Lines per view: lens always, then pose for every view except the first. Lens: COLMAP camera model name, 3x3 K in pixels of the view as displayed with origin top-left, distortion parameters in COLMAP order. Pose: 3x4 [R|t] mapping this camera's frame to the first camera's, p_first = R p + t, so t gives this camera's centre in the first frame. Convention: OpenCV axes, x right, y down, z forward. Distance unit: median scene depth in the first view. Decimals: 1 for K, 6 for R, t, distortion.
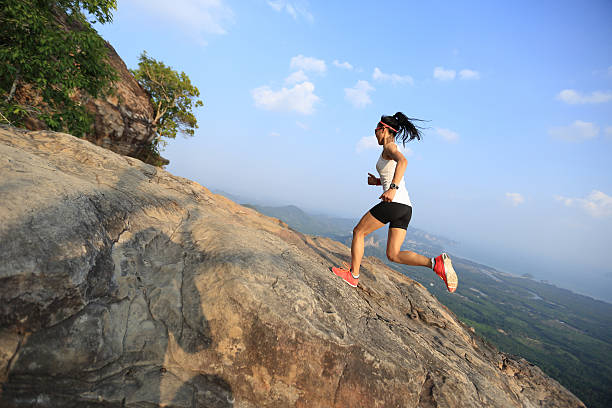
lens RADIAL K [[278.1, 0, 296.1], [0, 278.1, 202.8], [0, 0, 1]] dist [-0.043561, 0.014421]
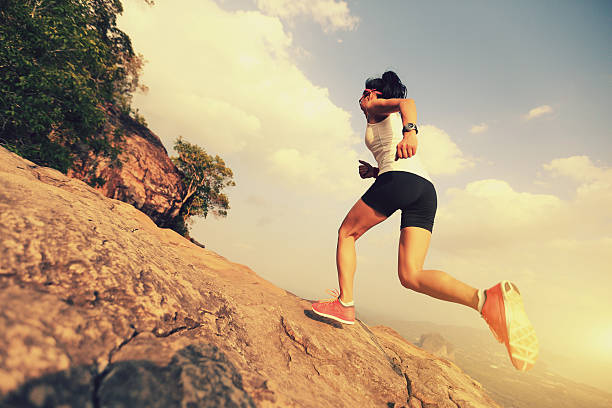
lens RADIAL K [[292.7, 0, 293.8], [0, 292.7, 202.6], [0, 0, 1]] dist [-0.049018, 0.018732]
pose [[0.984118, -0.039979, -0.172952, 0.746390], [-0.017538, 0.947645, -0.318844, 0.533469], [0.176644, 0.316813, 0.931894, 0.925859]]
